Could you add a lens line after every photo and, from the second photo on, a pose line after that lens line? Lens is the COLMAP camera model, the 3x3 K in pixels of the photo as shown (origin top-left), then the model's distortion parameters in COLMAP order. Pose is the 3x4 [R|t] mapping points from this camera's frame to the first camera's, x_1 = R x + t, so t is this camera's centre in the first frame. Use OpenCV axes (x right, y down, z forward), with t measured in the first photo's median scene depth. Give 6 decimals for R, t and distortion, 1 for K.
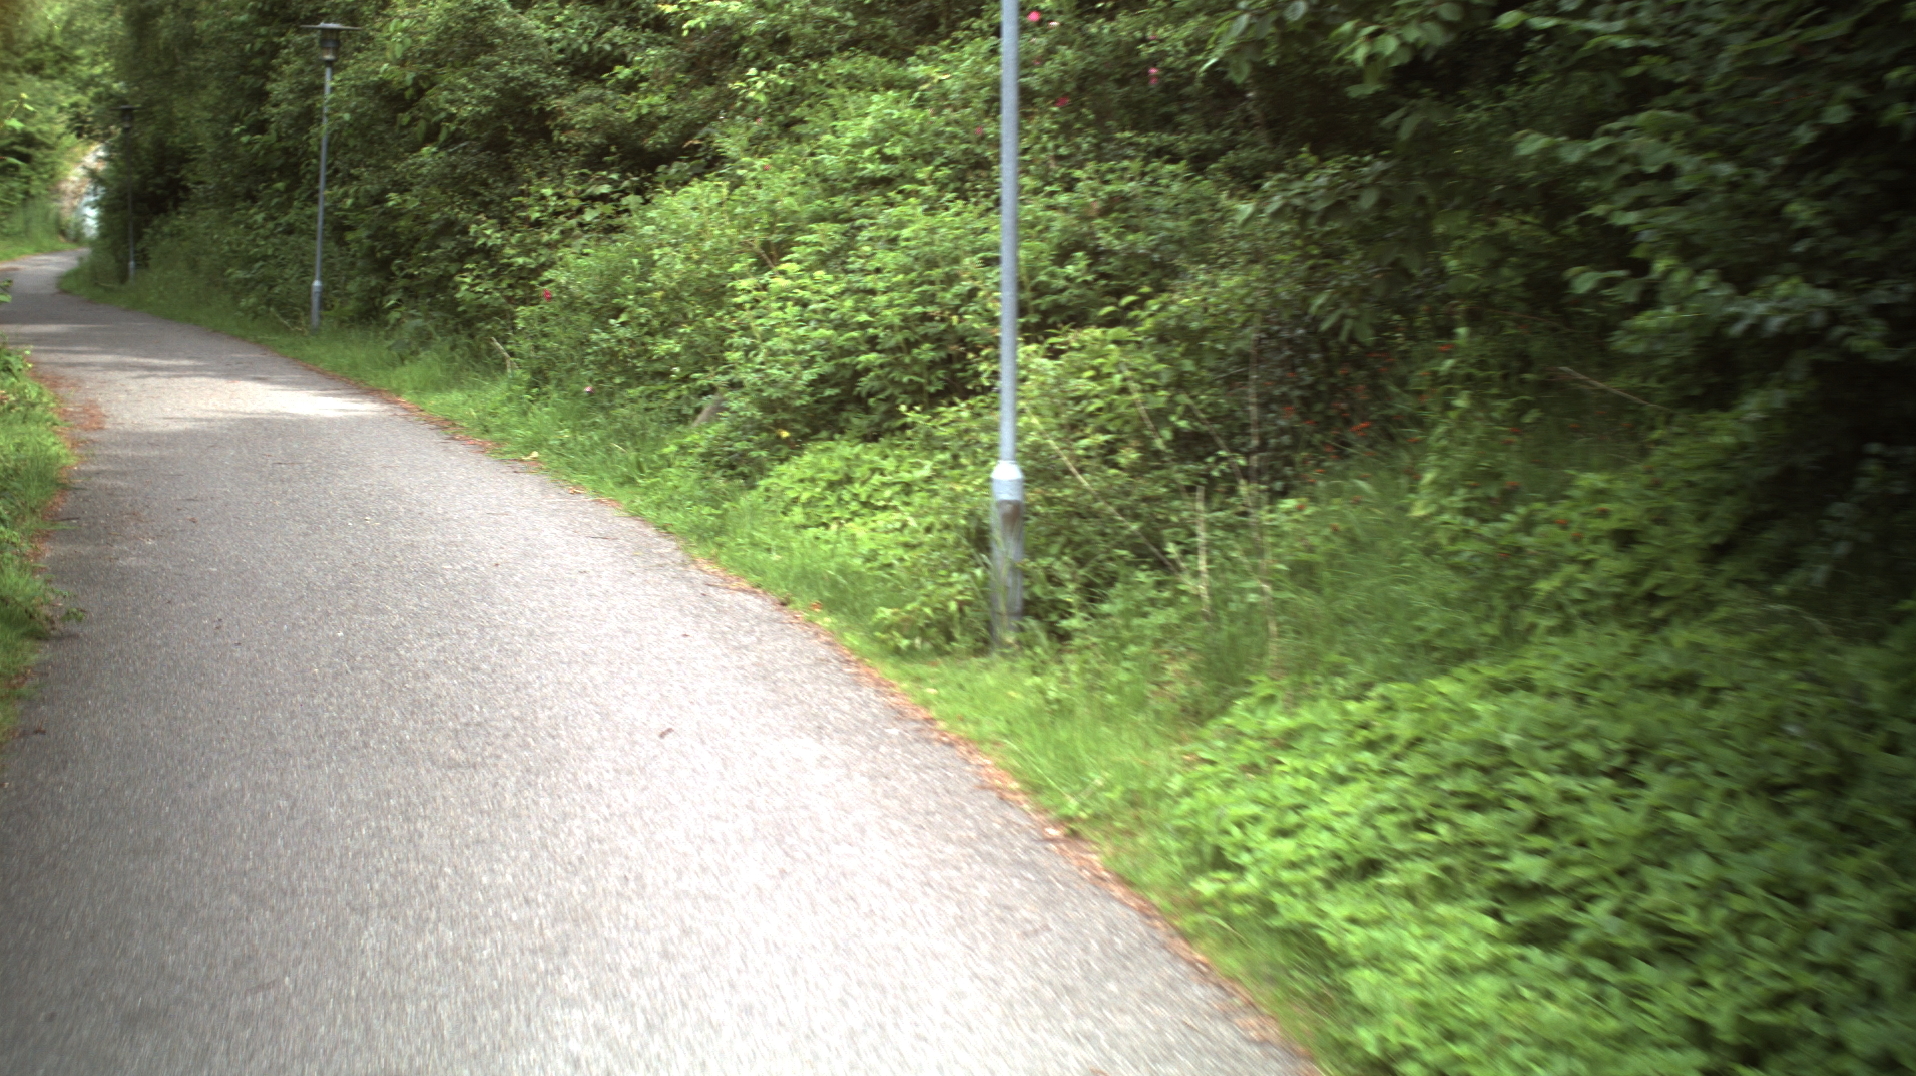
lens RADIAL K [[3477.9, 0, 977.5], [0, 3477.9, 526.0], [0, 0, 1]] dist [-0.278633, 0.000000]
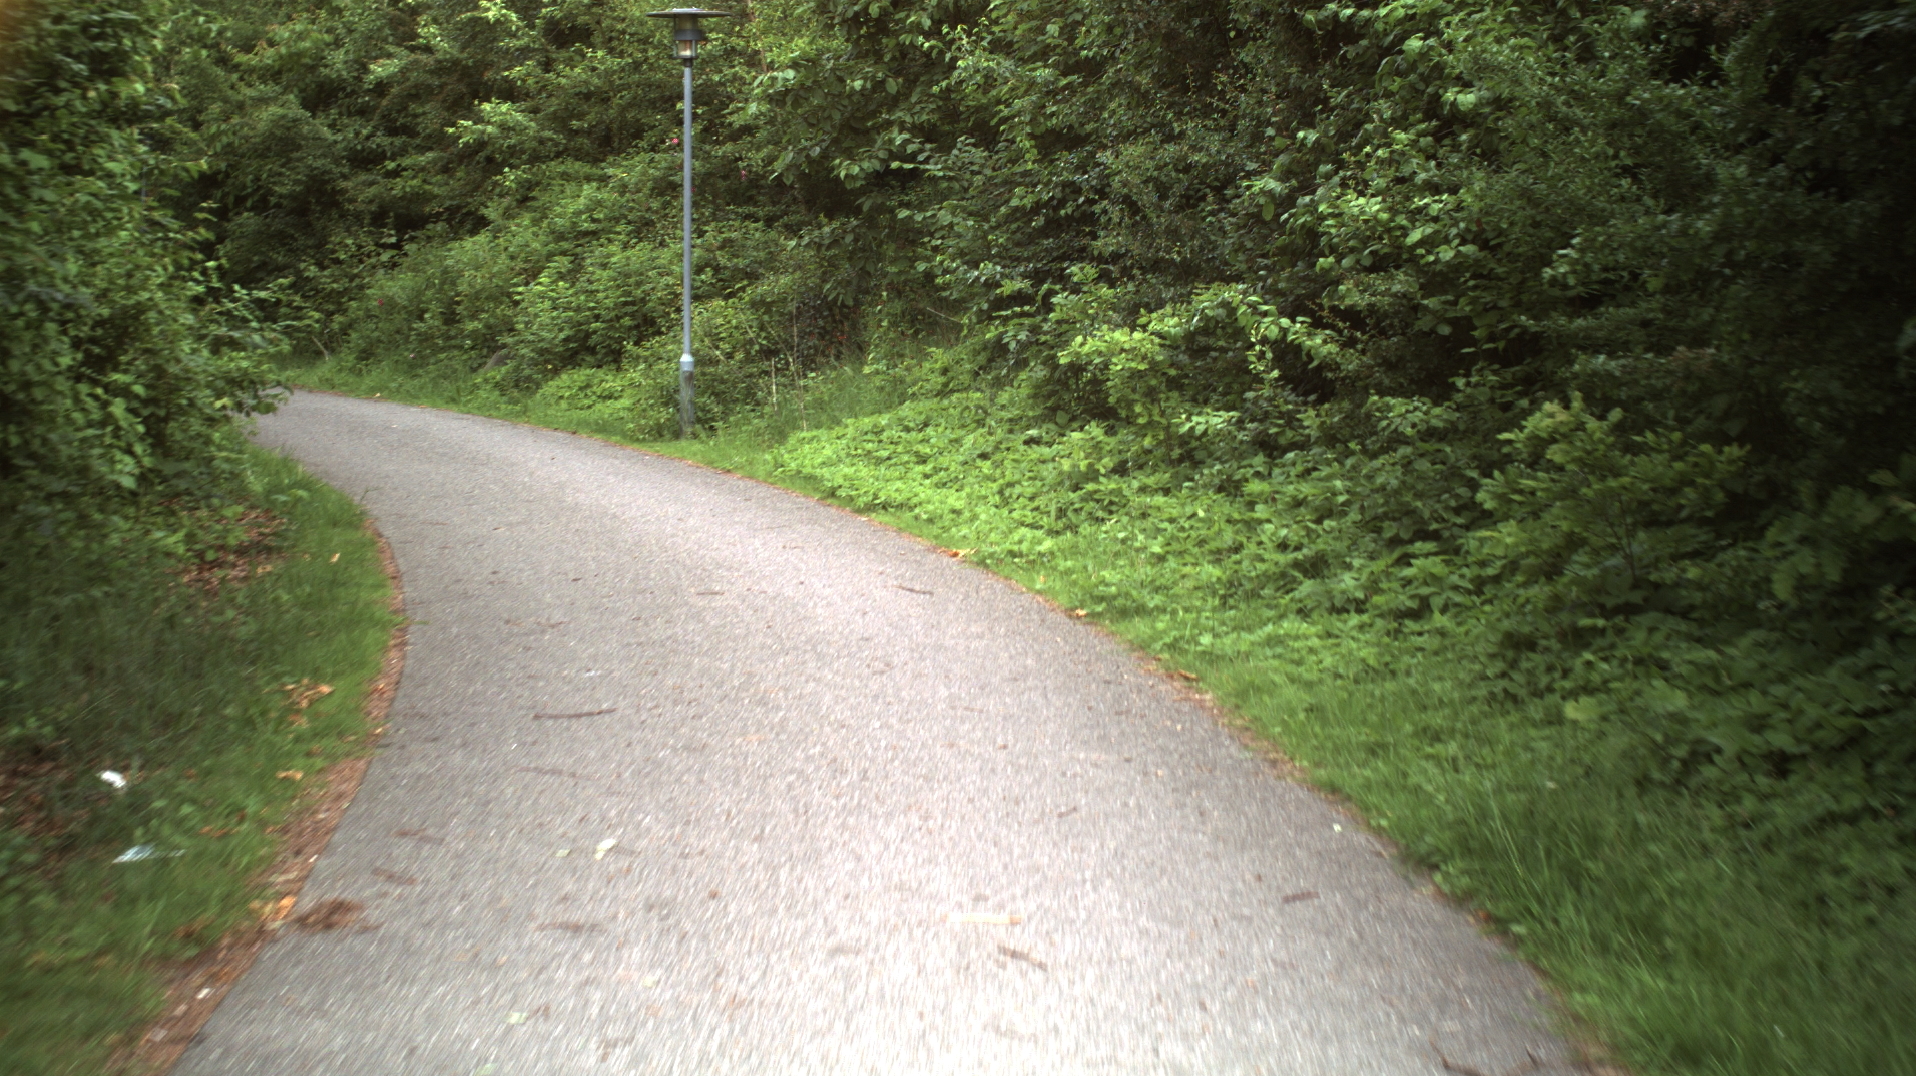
lens RADIAL K [[3477.9, 0, 942.3], [0, 3477.9, 534.3], [0, 0, 1]] dist [-0.278633, 0.000000]
pose [[0.993197, -0.008431, 0.116142, -0.058126], [0.010177, 0.999844, -0.014453, 0.086038], [-0.116002, 0.015537, 0.993127, -0.816036]]
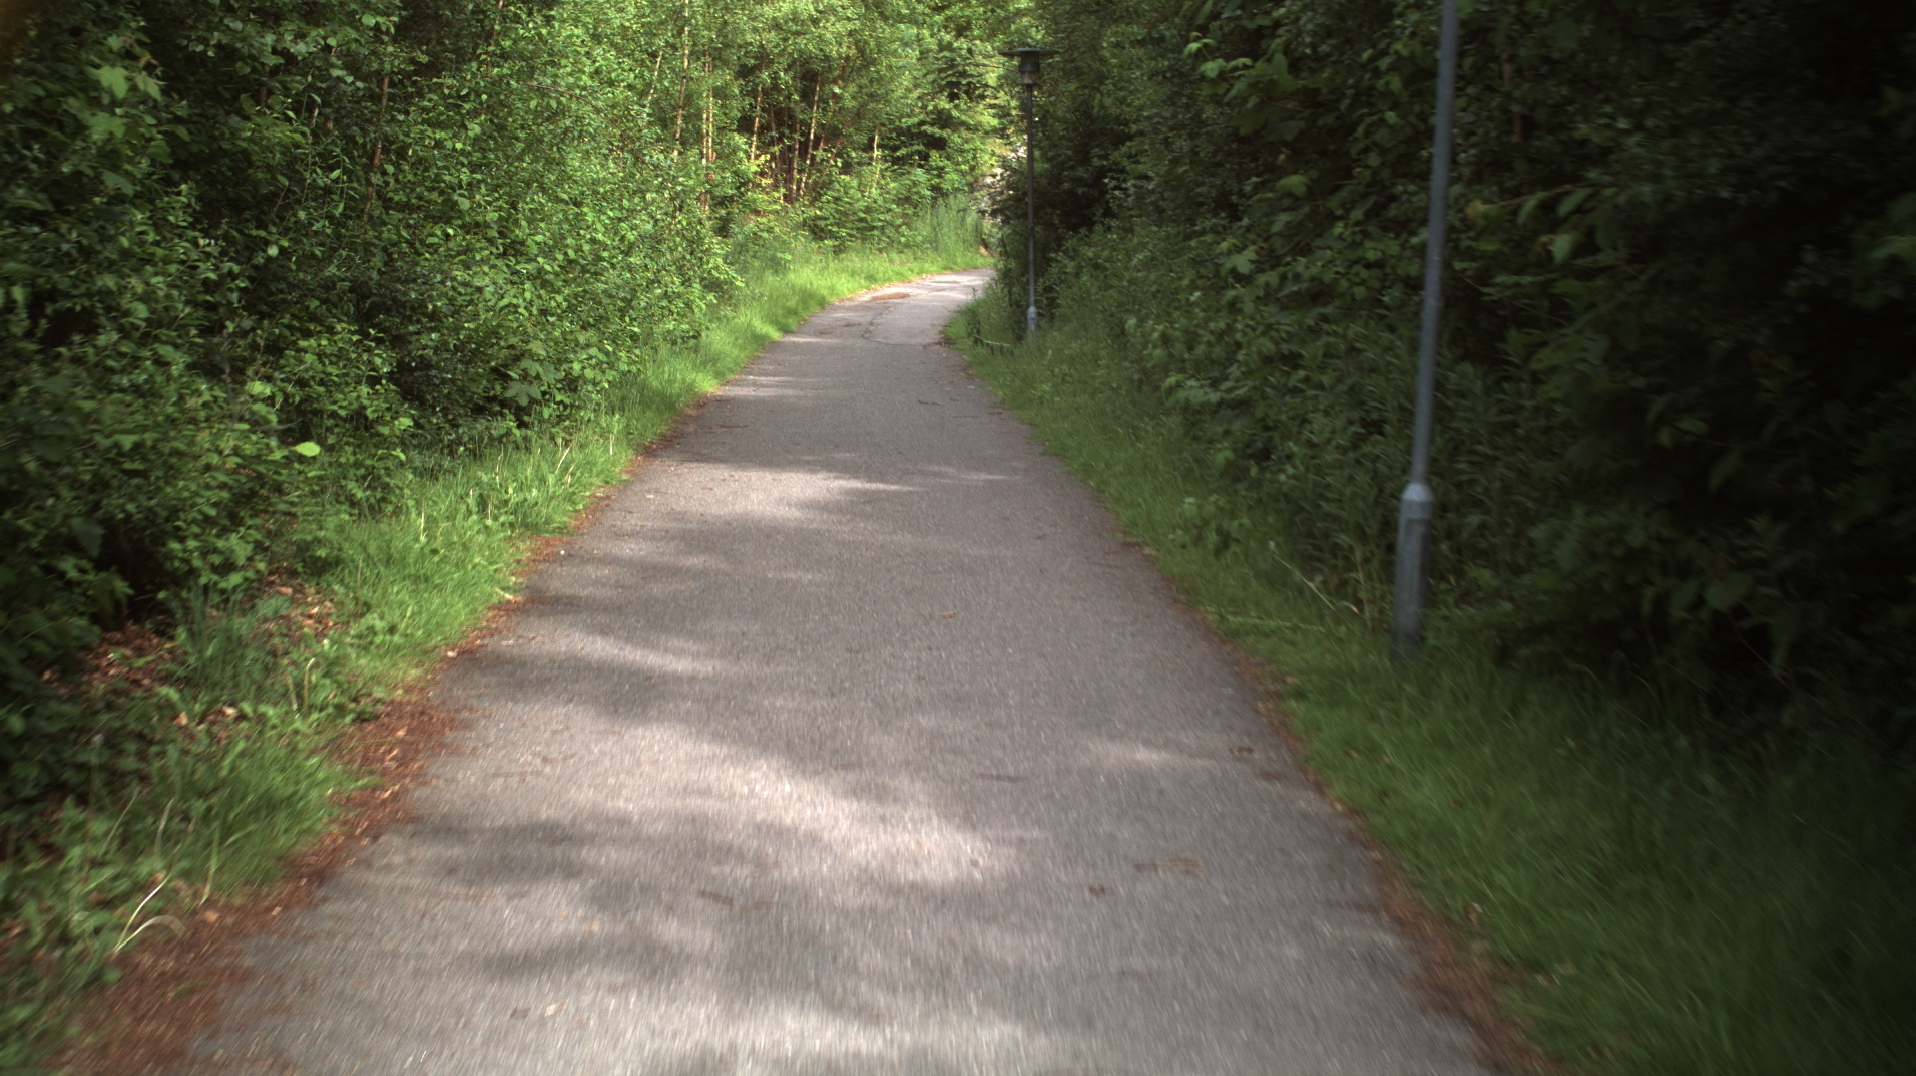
lens RADIAL K [[3477.9, 0, 952.9], [0, 3477.9, 551.1], [0, 0, 1]] dist [-0.278633, 0.000000]
pose [[0.957783, 0.030375, -0.285884, -0.278812], [-0.028572, 0.999537, 0.010478, -0.132226], [0.286070, -0.001867, 0.958207, 1.339705]]
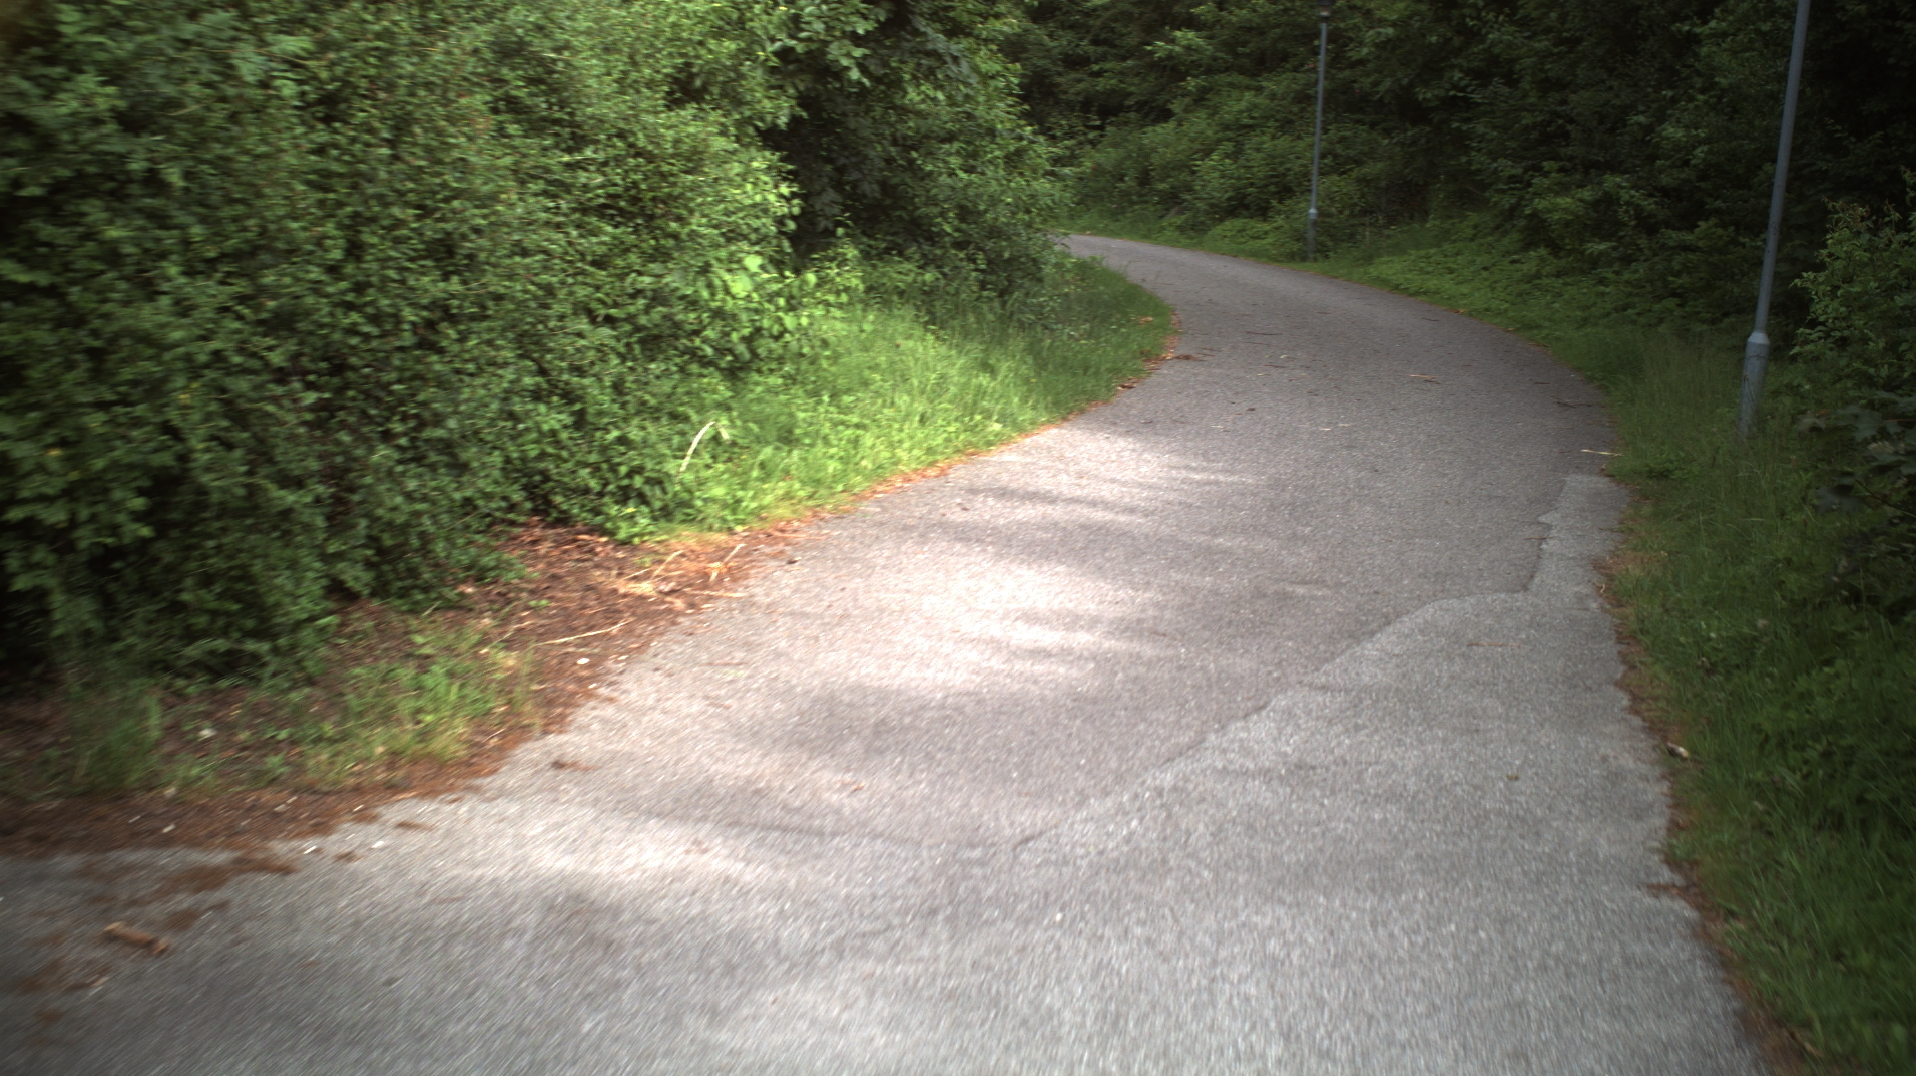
lens RADIAL K [[3477.9, 0, 956.8], [0, 3477.9, 535.0], [0, 0, 1]] dist [-0.278633, 0.000000]
pose [[0.997105, 0.058410, -0.048676, -0.103751], [-0.057605, 0.998181, 0.017782, 0.173923], [0.049626, -0.014927, 0.998656, -1.616434]]
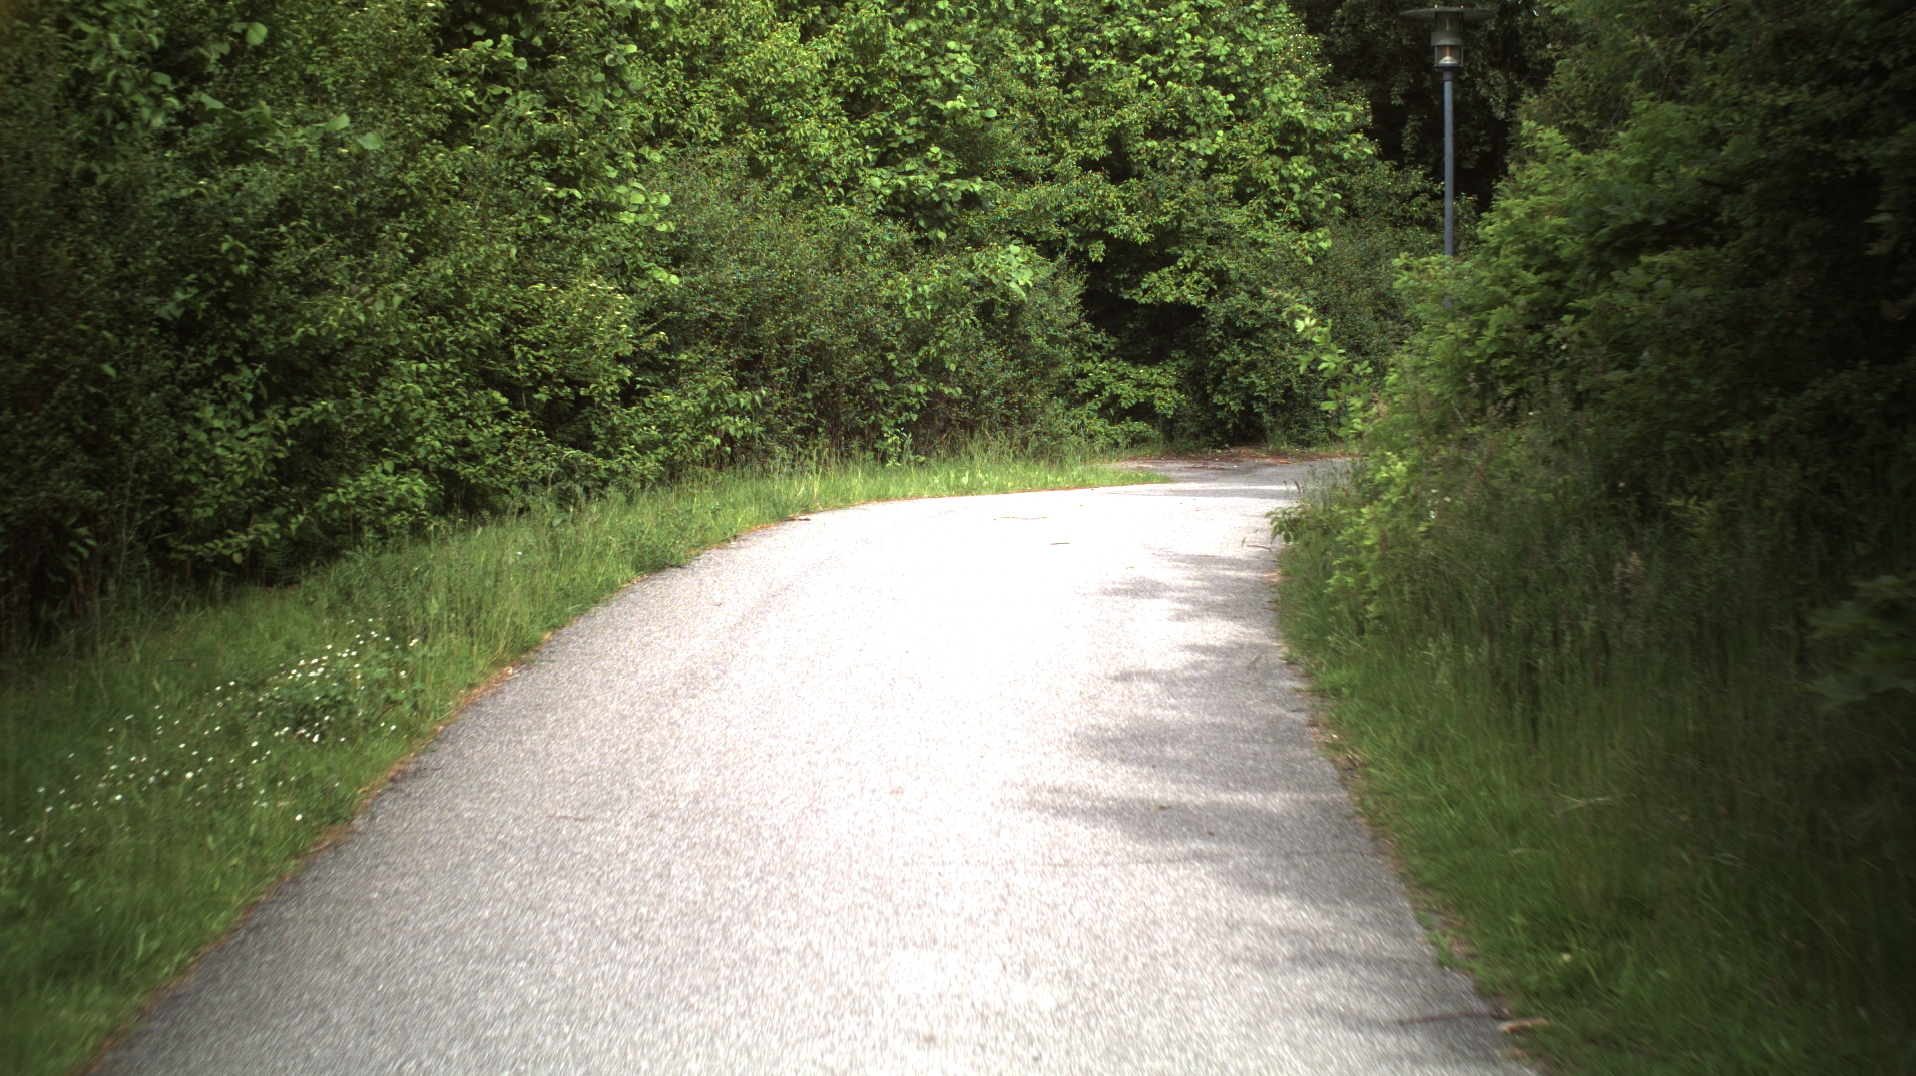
lens RADIAL K [[3477.9, 0, 952.5], [0, 3477.9, 544.3], [0, 0, 1]] dist [-0.278633, 0.000000]
pose [[0.935489, 0.026760, -0.352340, 0.313649], [-0.043728, 0.998231, -0.040285, 0.364325], [0.350639, 0.053094, 0.935005, -3.167435]]
